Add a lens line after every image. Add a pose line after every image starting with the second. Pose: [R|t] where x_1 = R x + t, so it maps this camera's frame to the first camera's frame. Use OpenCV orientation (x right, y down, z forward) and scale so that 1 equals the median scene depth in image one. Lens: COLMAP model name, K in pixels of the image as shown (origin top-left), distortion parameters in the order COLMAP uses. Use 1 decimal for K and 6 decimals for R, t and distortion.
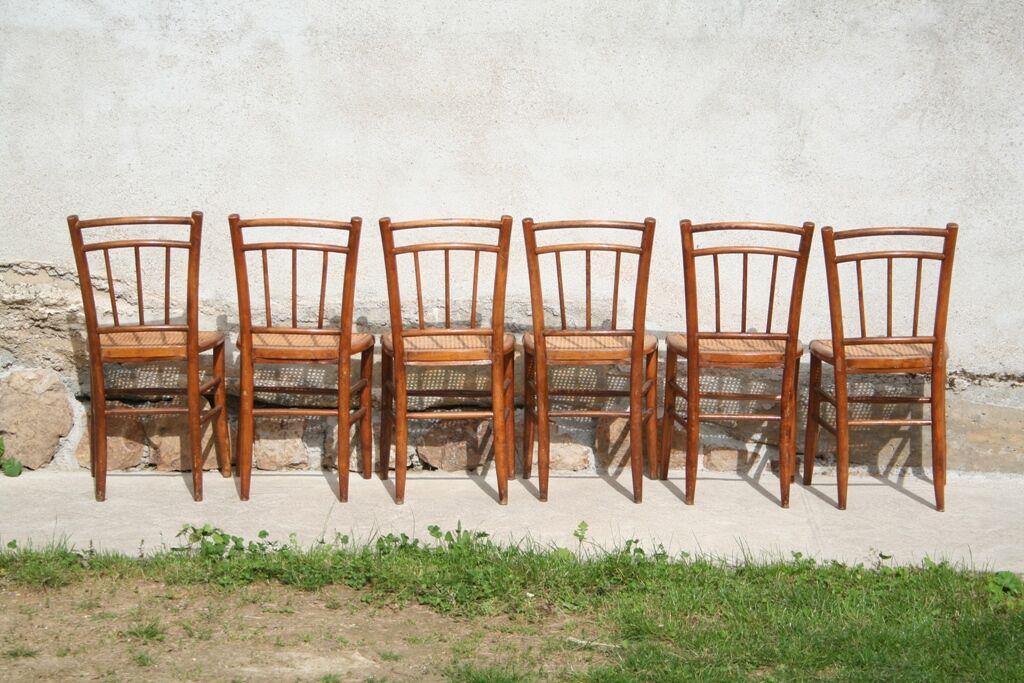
lens RADIAL K [[2546.5, 0, 512.1], [0, 2546.5, 341.4], [0, 0, 1]] dist [0.021146, 0.000000]
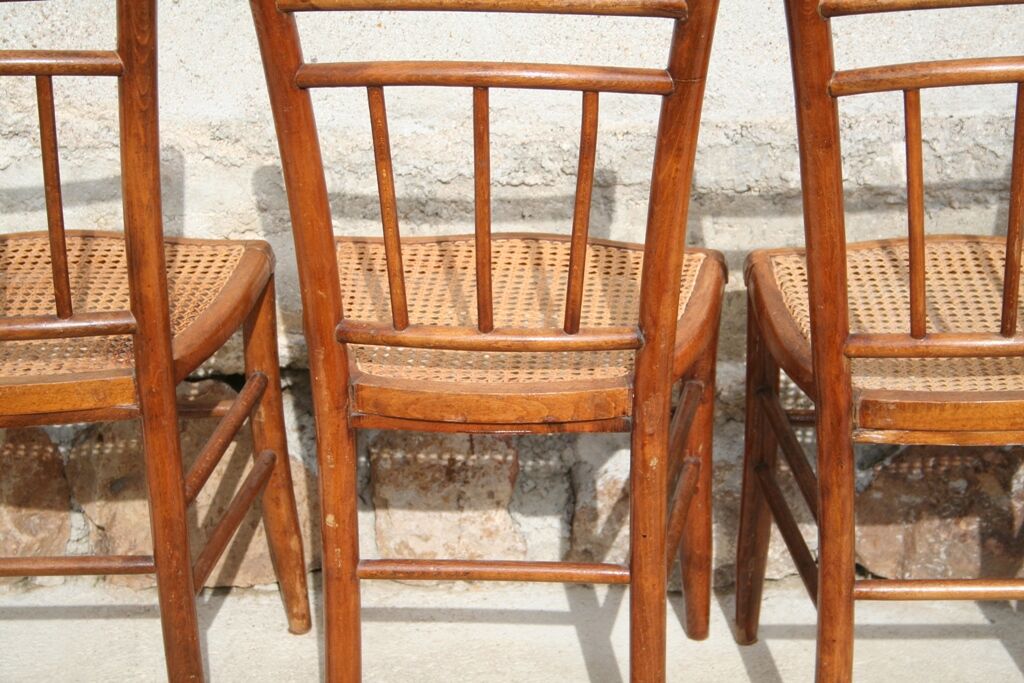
lens RADIAL K [[2546.5, 0, 511.9], [0, 2546.5, 342.2], [0, 0, 1]] dist [0.021146, 0.000000]
pose [[0.997803, 0.000777, -0.066250, -0.058723], [0.017218, 0.962532, 0.270621, -0.079269], [0.063978, -0.271167, 0.960404, 0.668476]]
